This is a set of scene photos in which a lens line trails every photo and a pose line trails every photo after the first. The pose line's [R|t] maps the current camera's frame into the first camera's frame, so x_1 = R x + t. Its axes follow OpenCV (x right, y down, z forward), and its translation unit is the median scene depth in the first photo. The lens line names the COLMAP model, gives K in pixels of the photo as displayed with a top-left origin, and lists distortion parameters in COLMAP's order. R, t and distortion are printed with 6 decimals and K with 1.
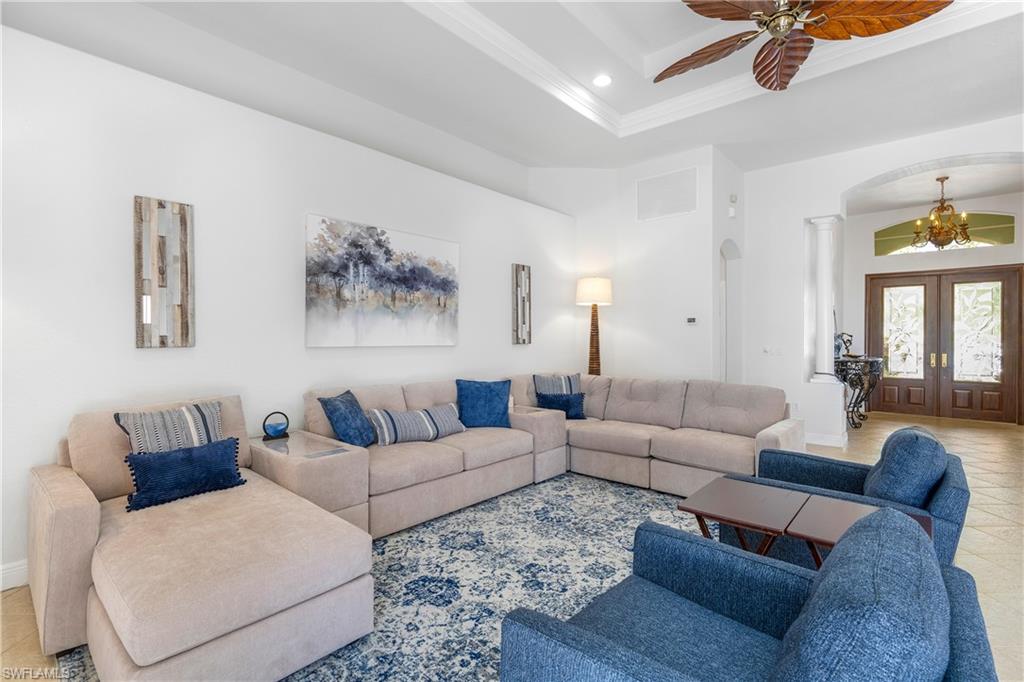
lens RADIAL K [[471.7, 0, 507.8], [0, 471.7, 336.7], [0, 0, 1]] dist [-0.003481, -0.000176]
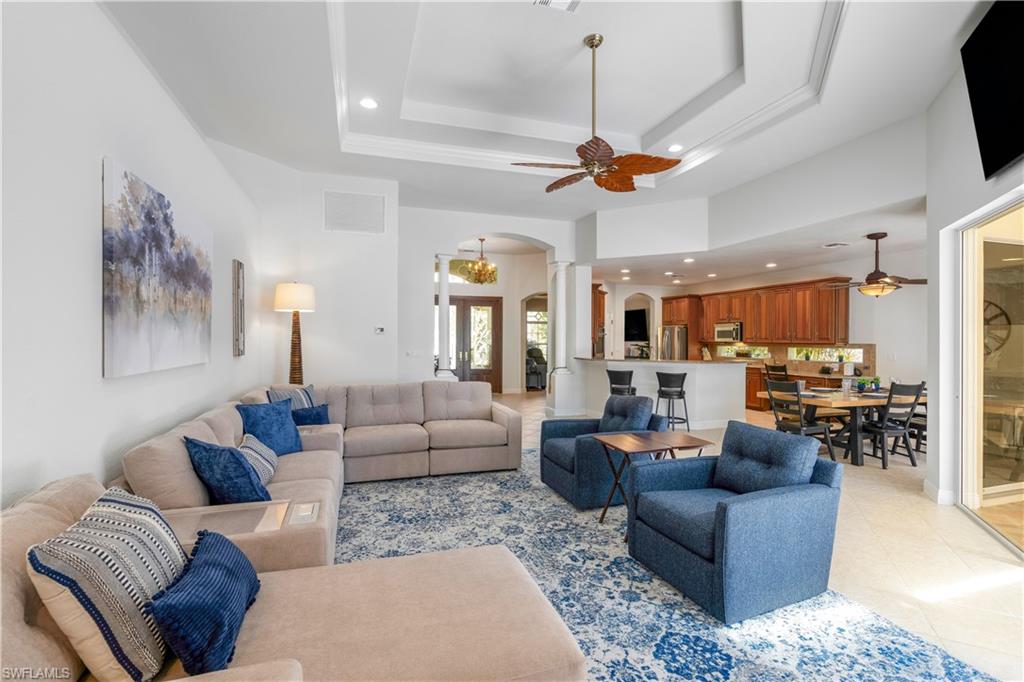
lens RADIAL K [[471.7, 0, 507.8], [0, 471.7, 336.7], [0, 0, 1]] dist [-0.003481, -0.000176]
pose [[0.507459, 0.000357, 0.861676, -0.627575], [-0.003881, 0.999991, 0.001871, -0.030917], [-0.861667, -0.004293, 0.507455, 0.227724]]
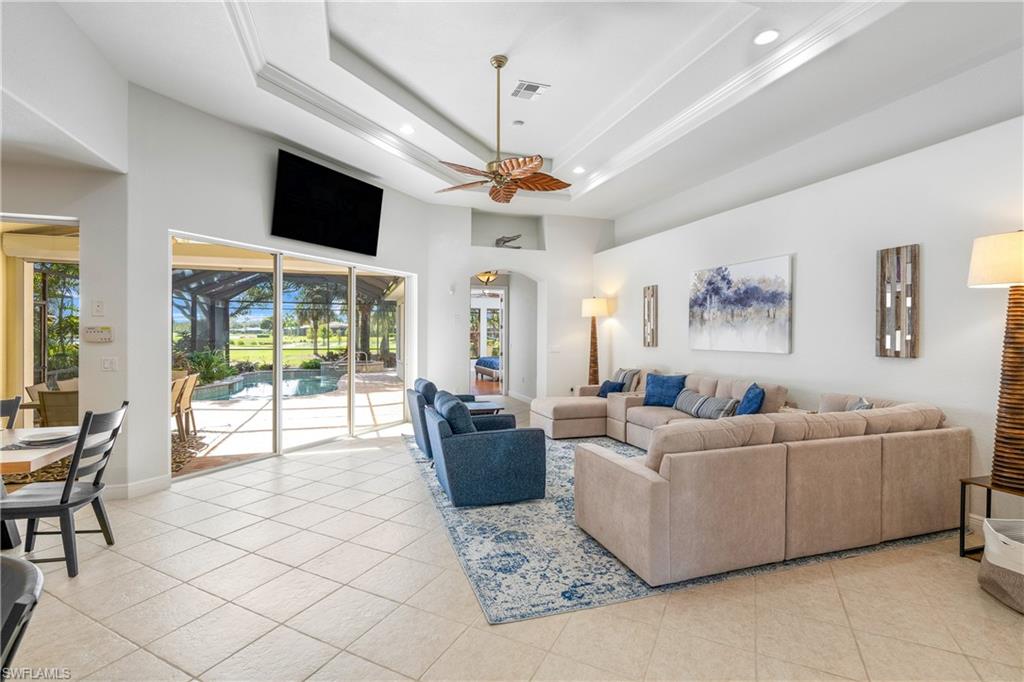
lens RADIAL K [[471.7, 0, 507.8], [0, 471.7, 336.7], [0, 0, 1]] dist [-0.003481, -0.000176]
pose [[-0.497493, 0.002252, -0.867465, 1.312480], [-0.001677, 0.999992, 0.003558, -0.025259], [0.867467, 0.003225, -0.497485, 1.173025]]
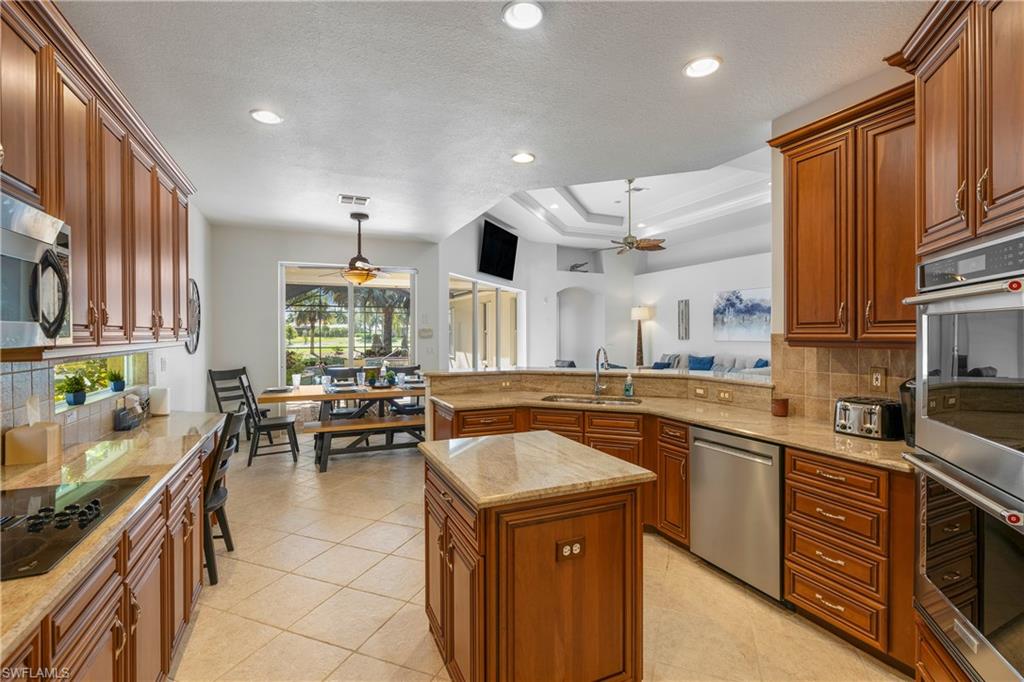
lens RADIAL K [[471.7, 0, 507.8], [0, 471.7, 336.7], [0, 0, 1]] dist [-0.003481, -0.000176]
pose [[-0.419934, 0.005333, -0.907539, 2.427299], [0.002519, 0.999986, 0.004711, -0.013919], [0.907551, -0.000308, -0.419941, 0.972636]]
